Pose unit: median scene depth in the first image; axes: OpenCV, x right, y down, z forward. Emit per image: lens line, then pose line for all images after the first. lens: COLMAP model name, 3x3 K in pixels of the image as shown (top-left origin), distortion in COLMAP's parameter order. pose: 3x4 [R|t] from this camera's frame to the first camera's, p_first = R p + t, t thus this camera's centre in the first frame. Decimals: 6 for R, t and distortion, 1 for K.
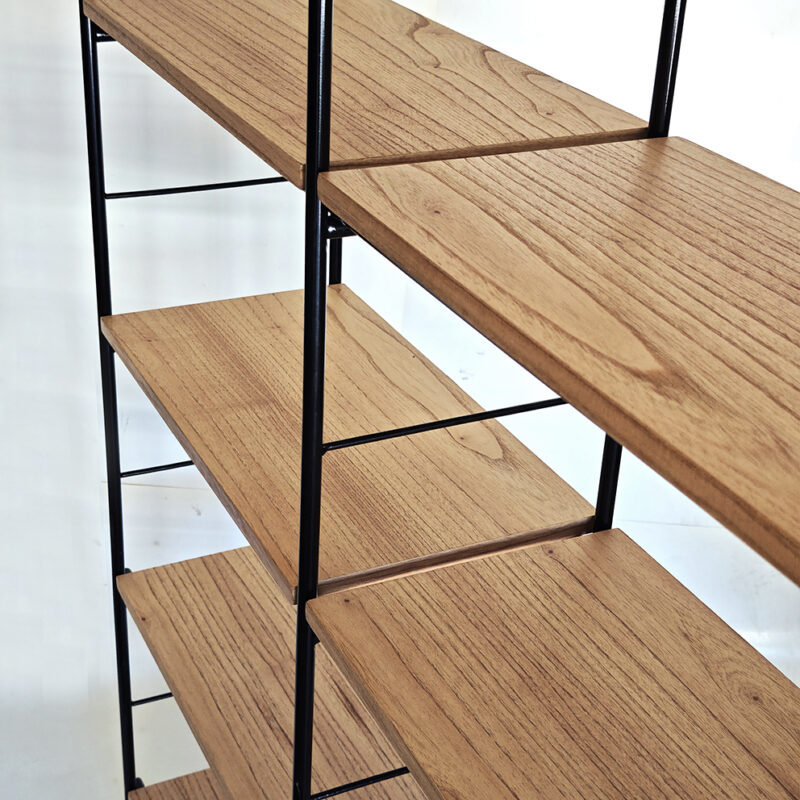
lens RADIAL K [[1370.0, 0, 402.2], [0, 1370.0, 399.4], [0, 0, 1]] dist [0.096377, 0.000000]
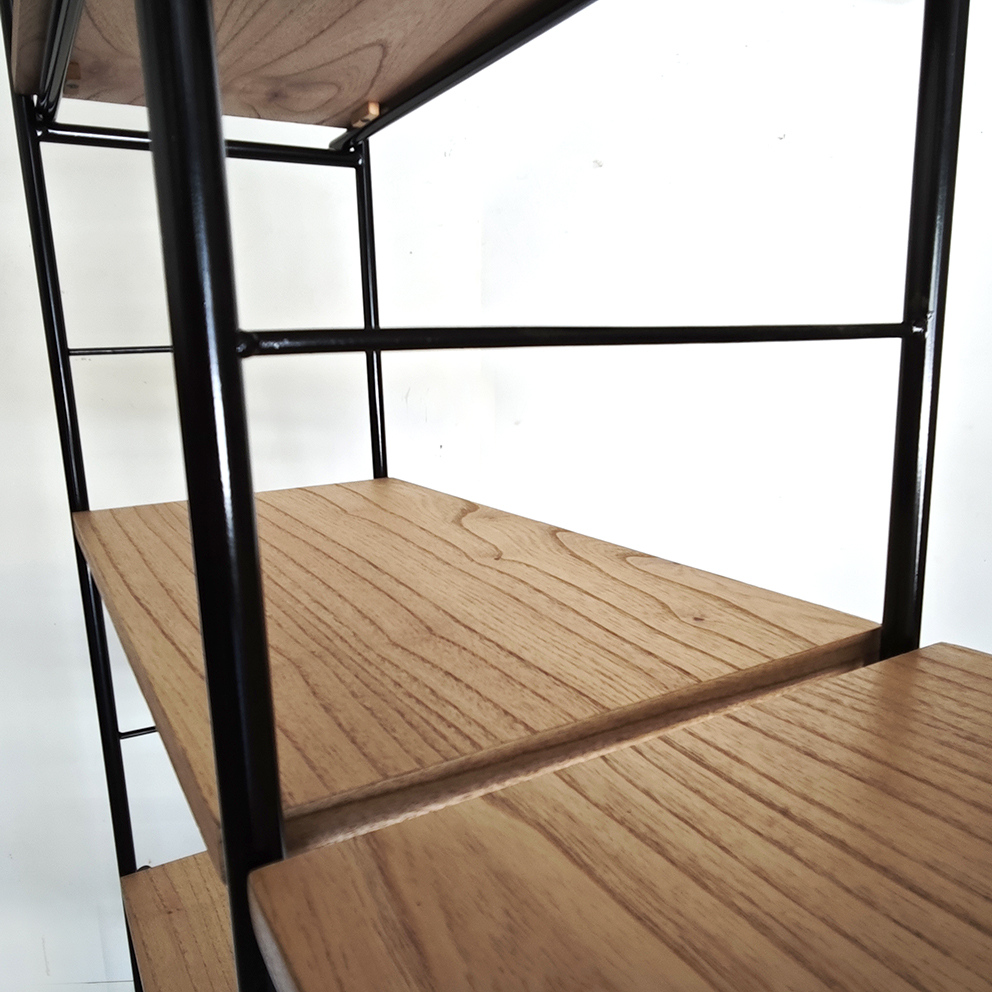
lens RADIAL K [[823.9, 0, 495.8], [0, 823.9, 498.1], [0, 0, 1]] dist [0.042717, 0.004853]
pose [[0.994668, -0.085515, 0.057636, 0.002007], [0.098737, 0.951017, -0.292945, -0.162612], [-0.029761, 0.297074, 0.954391, 0.649075]]
